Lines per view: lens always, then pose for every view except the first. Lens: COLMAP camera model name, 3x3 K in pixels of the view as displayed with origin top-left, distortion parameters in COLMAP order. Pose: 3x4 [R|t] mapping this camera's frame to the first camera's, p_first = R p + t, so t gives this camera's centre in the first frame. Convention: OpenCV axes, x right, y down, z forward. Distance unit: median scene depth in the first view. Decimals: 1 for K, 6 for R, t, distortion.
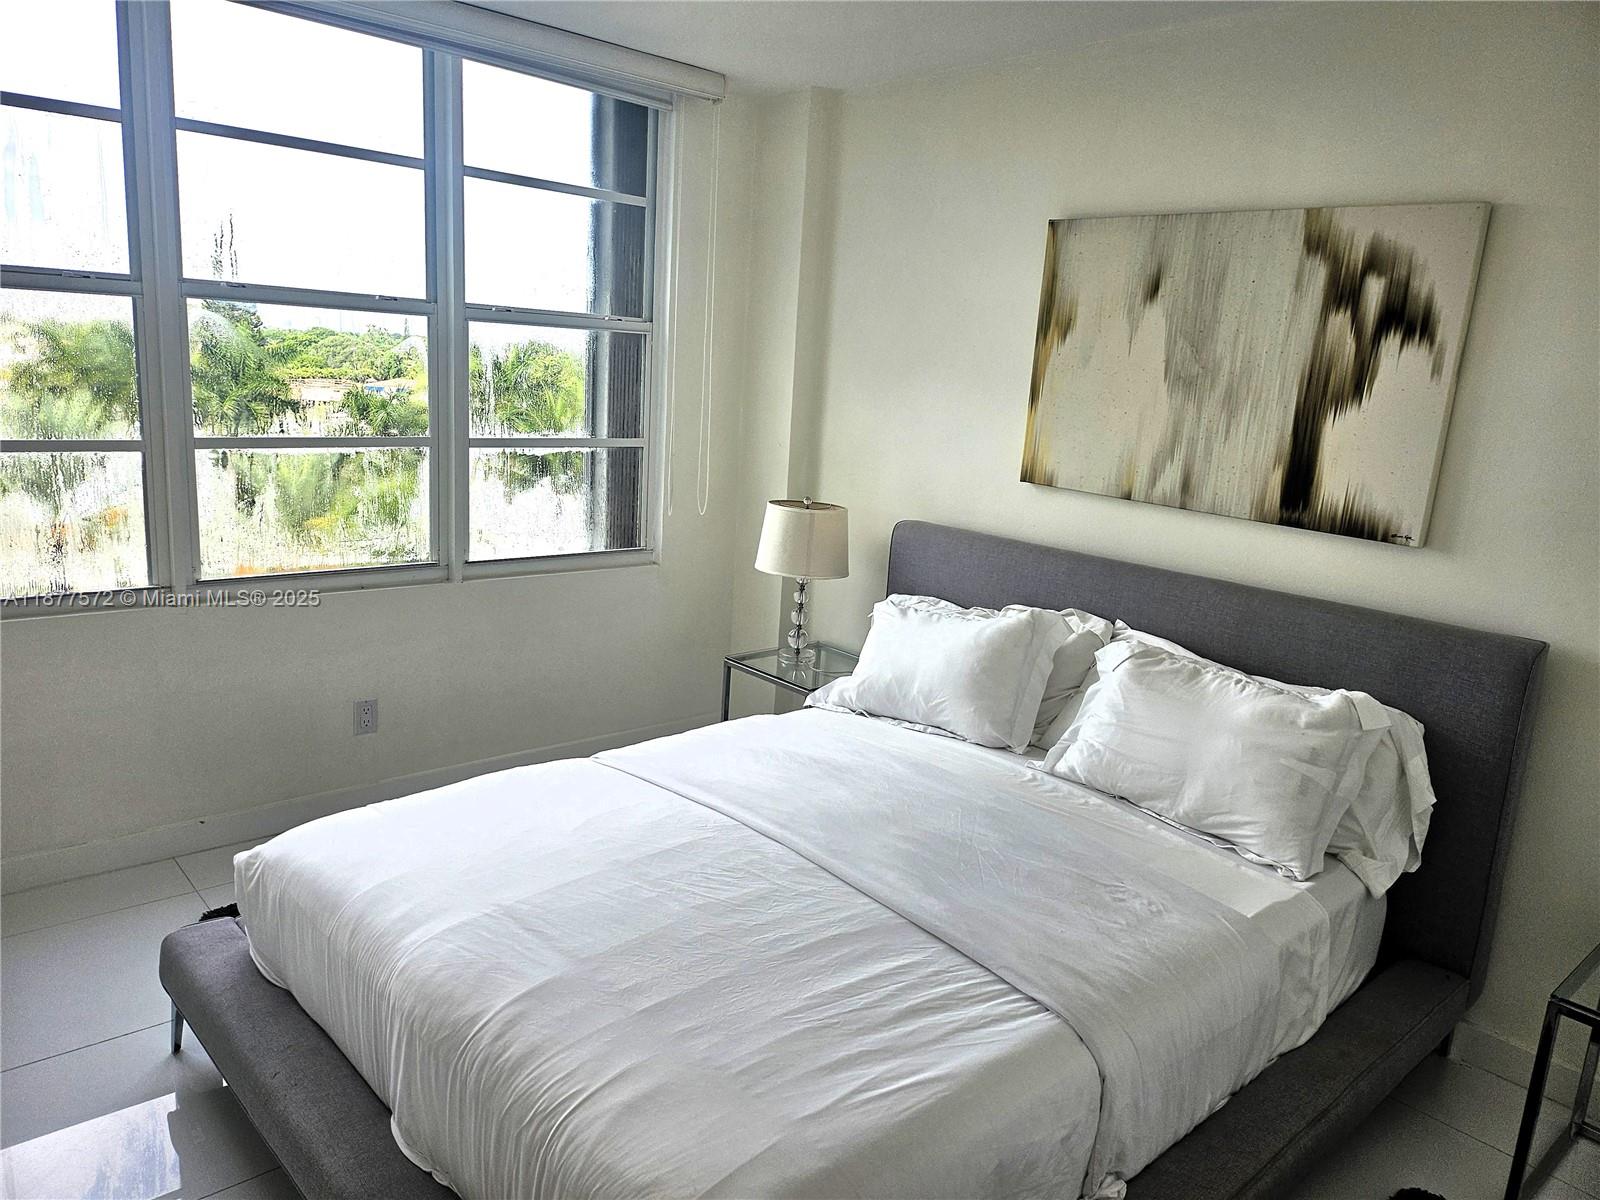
lens RADIAL K [[1131.4, 0, 795.8], [0, 1131.4, 617.1], [0, 0, 1]] dist [0.052017, -0.049453]
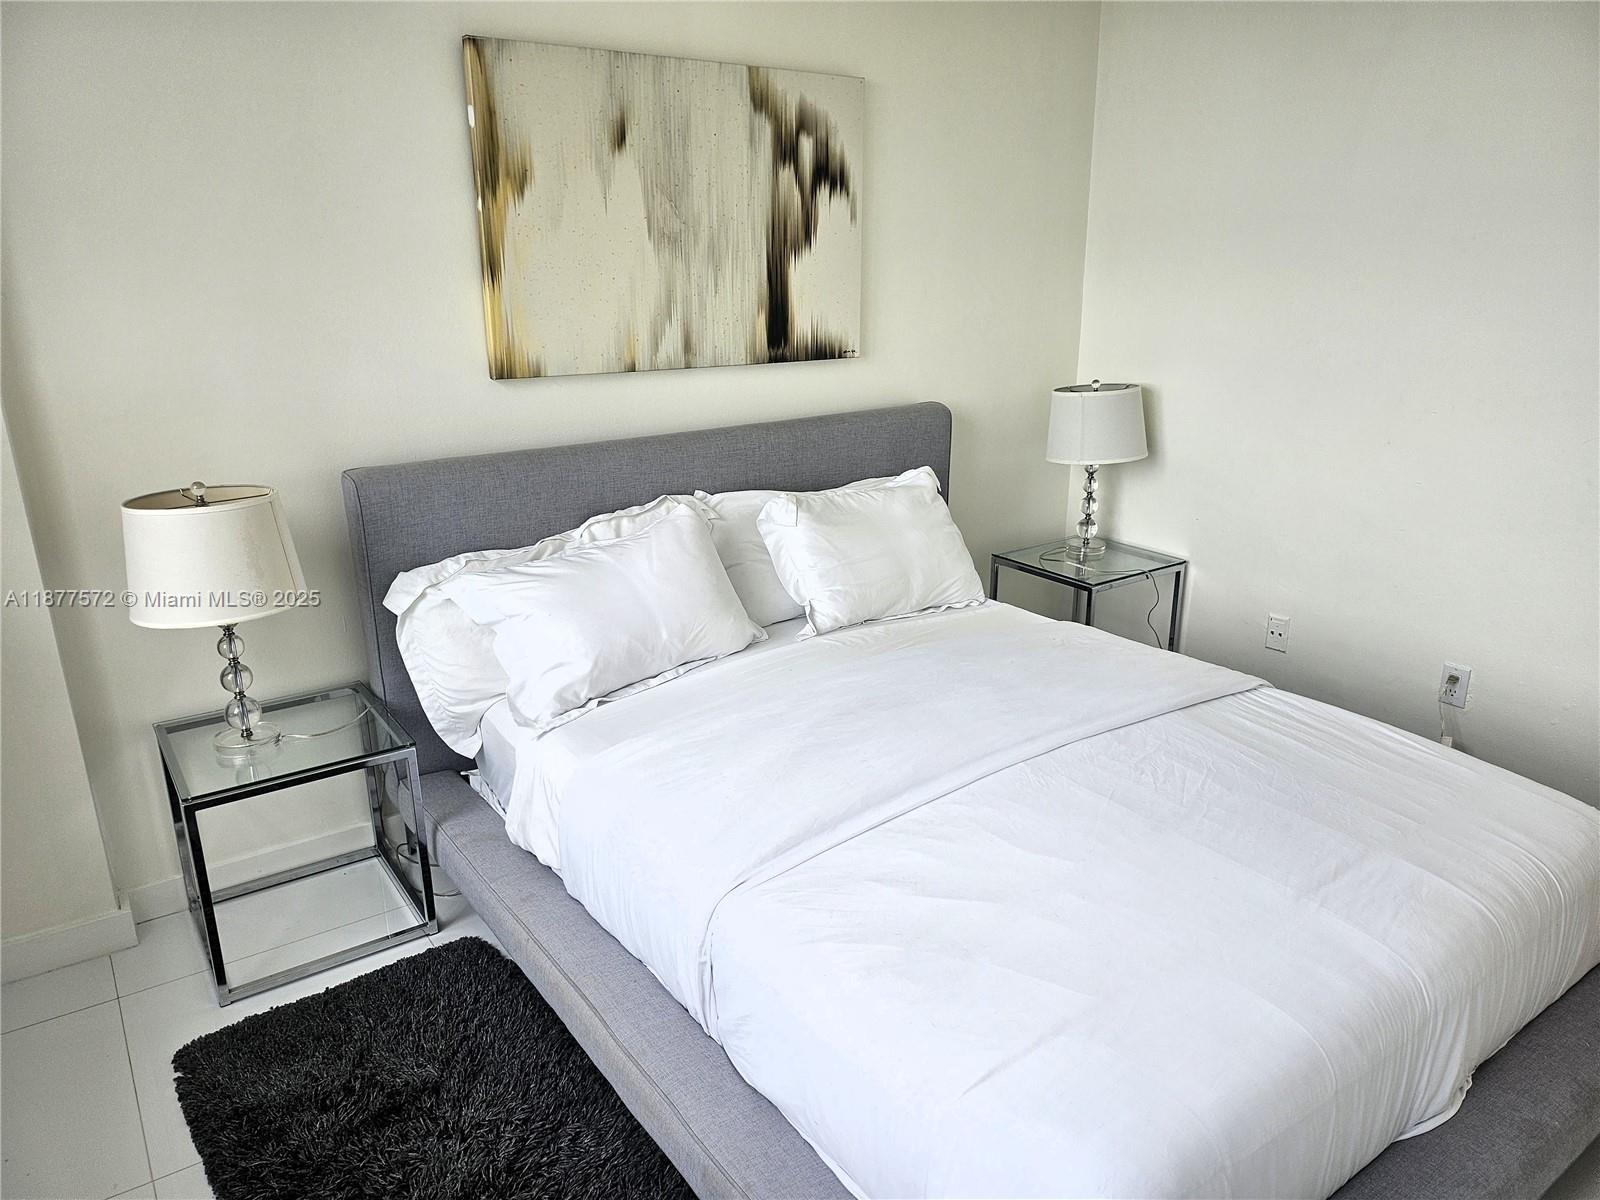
lens RADIAL K [[1131.4, 0, 781.5], [0, 1131.4, 634.6], [0, 0, 1]] dist [0.052017, -0.049453]
pose [[0.100455, -0.382613, 0.918431, -0.702681], [0.239515, 0.905253, 0.350926, -0.225163], [-0.965682, 0.184726, 0.182579, 0.813120]]
